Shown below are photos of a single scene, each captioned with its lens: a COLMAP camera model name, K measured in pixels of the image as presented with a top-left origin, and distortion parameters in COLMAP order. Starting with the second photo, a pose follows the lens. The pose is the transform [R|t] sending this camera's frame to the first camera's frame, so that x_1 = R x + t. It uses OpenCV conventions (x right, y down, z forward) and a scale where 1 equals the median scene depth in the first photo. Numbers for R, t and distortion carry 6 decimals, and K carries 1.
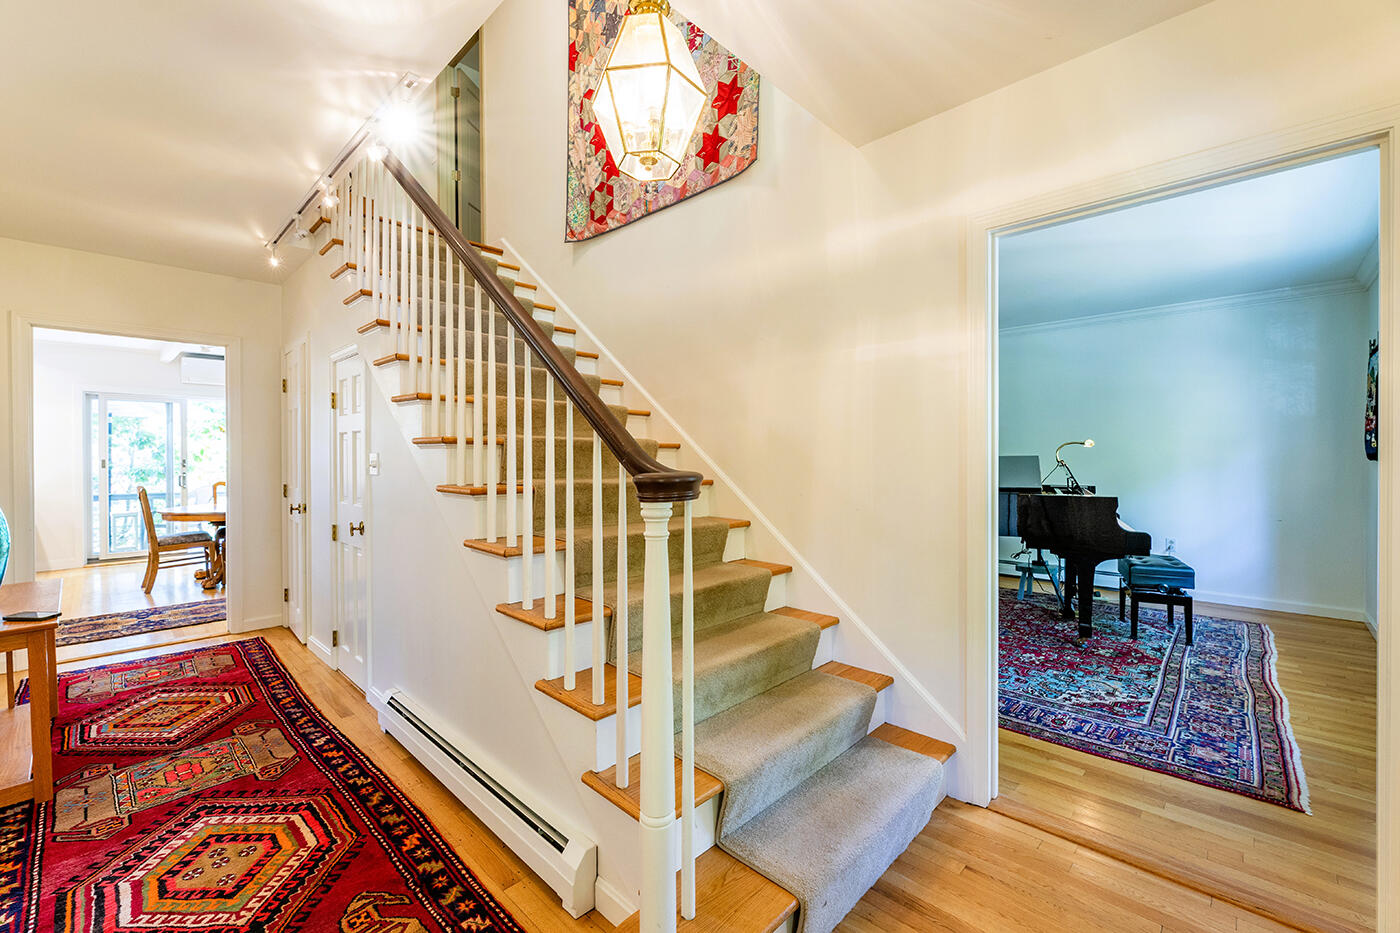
lens RADIAL K [[582.9, 0, 693.3], [0, 582.9, 455.4], [0, 0, 1]] dist [-0.004746, -0.000483]
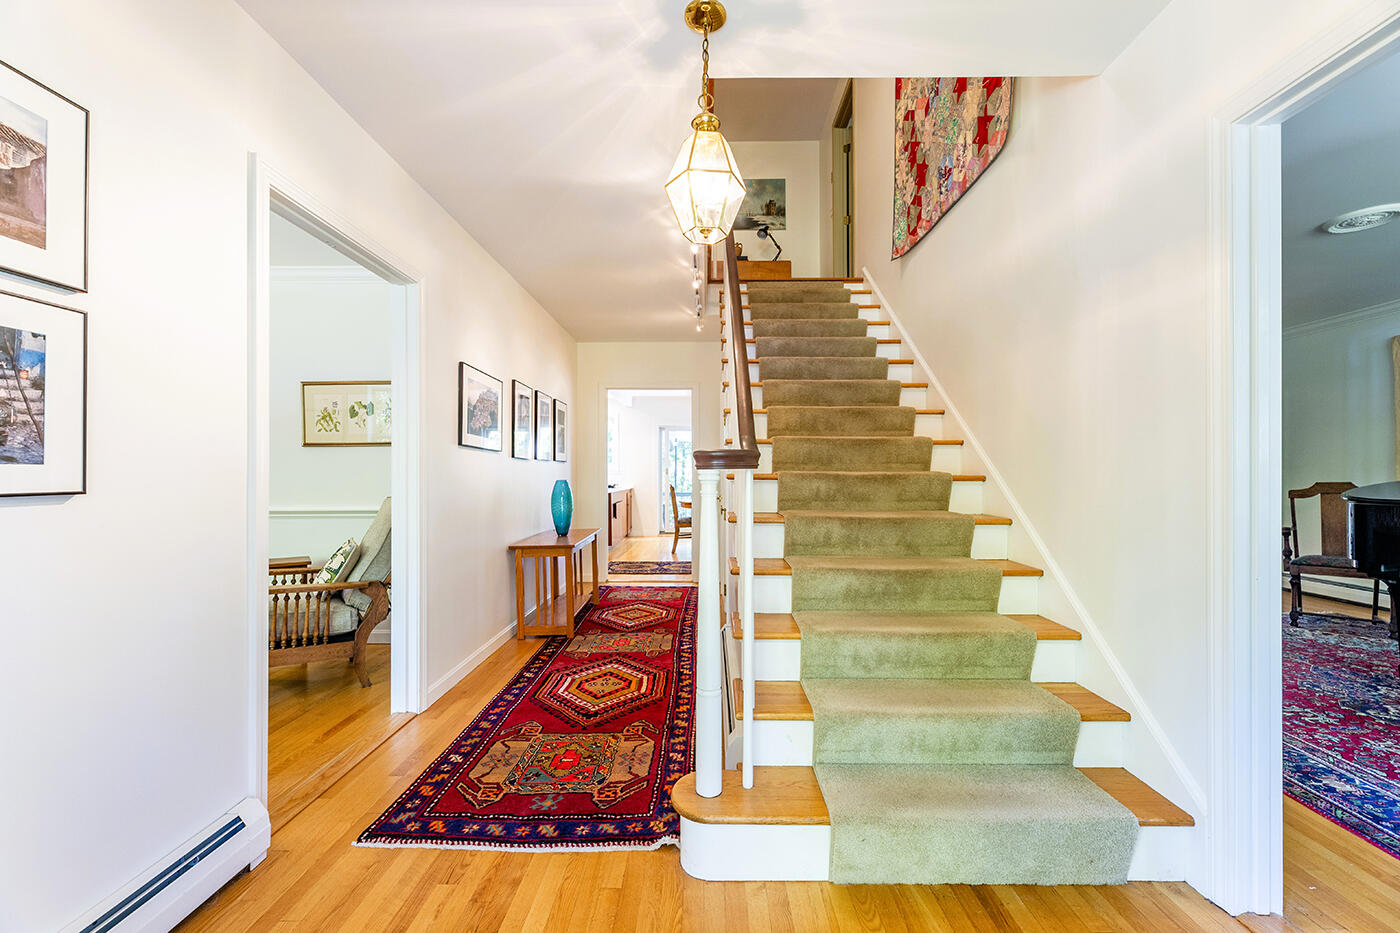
lens RADIAL K [[582.9, 0, 704.8], [0, 582.9, 471.6], [0, 0, 1]] dist [-0.004746, -0.000483]
pose [[0.676522, -0.000896, -0.736421, 0.549555], [-0.002186, 0.999992, -0.003225, 0.050041], [0.736419, 0.003792, 0.676515, 0.020086]]
